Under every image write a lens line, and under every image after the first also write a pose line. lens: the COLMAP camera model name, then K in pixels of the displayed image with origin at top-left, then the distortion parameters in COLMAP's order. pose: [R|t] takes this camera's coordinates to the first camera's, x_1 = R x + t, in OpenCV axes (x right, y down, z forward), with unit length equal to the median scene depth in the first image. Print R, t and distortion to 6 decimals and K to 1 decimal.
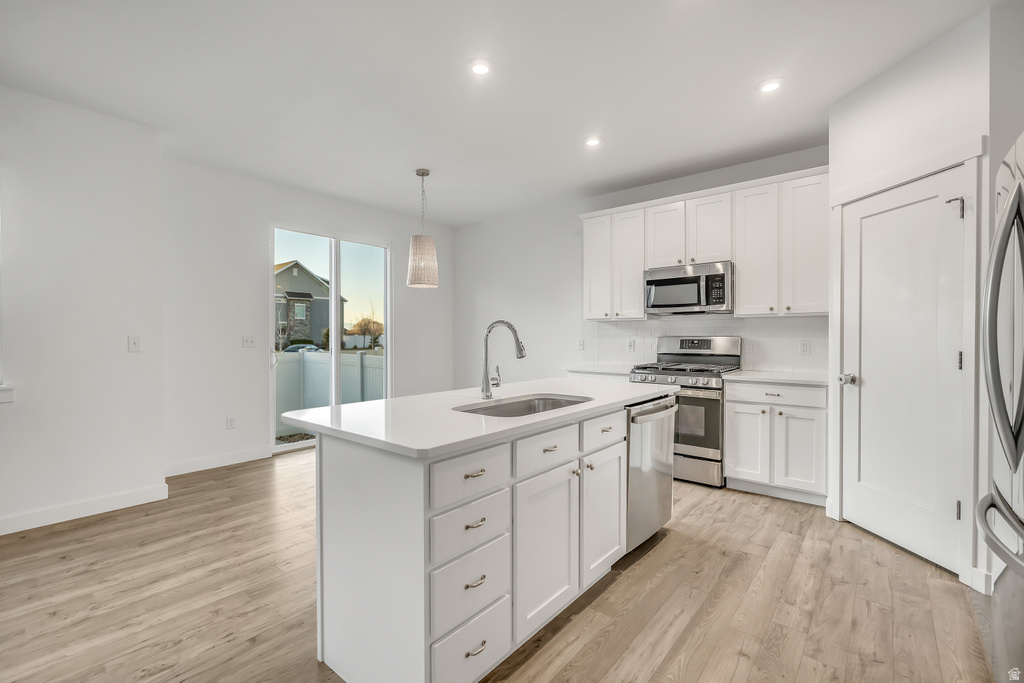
lens RADIAL K [[453.0, 0, 494.0], [0, 453.0, 337.9], [0, 0, 1]] dist [-0.000307, -0.000142]
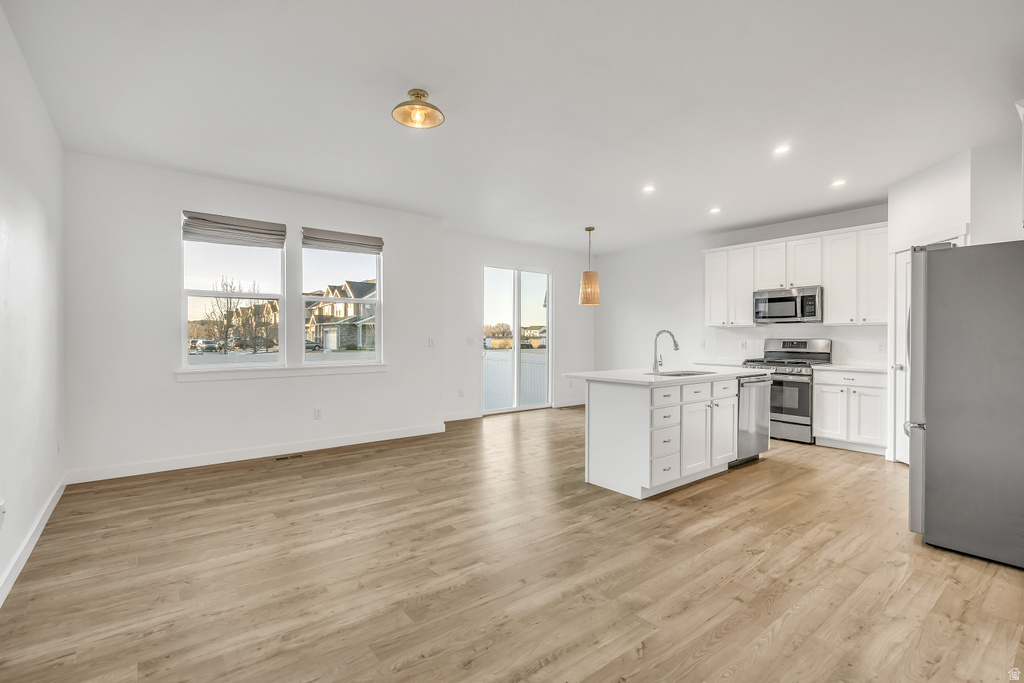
lens RADIAL K [[448.5, 0, 486.6], [0, 448.5, 341.1], [0, 0, 1]] dist [-0.000151, -0.000064]
pose [[0.972715, 0.004404, -0.231962, -0.178624], [-0.003734, 0.999987, 0.003327, 0.001986], [0.231973, -0.002370, 0.972719, -0.648589]]
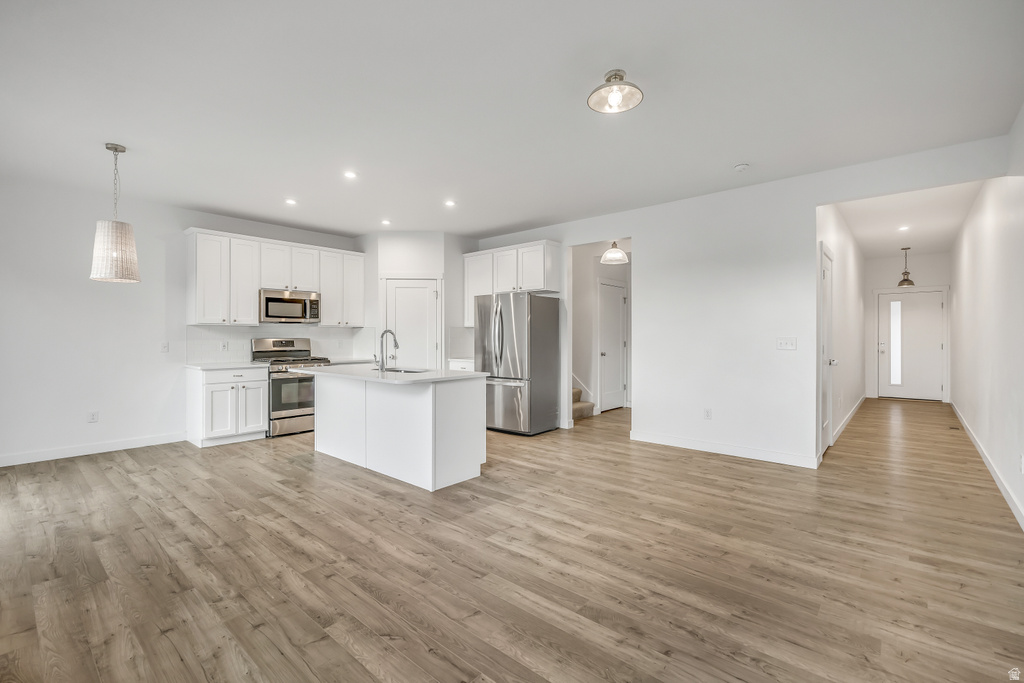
lens RADIAL K [[482.5, 0, 514.4], [0, 482.5, 337.2], [0, 0, 1]] dist [-0.000956, -0.000441]
pose [[-0.000457, -0.000695, 1.000000, -1.333543], [0.006894, 0.999976, 0.000698, -0.003593], [-0.999976, 0.006894, -0.000452, 0.311891]]
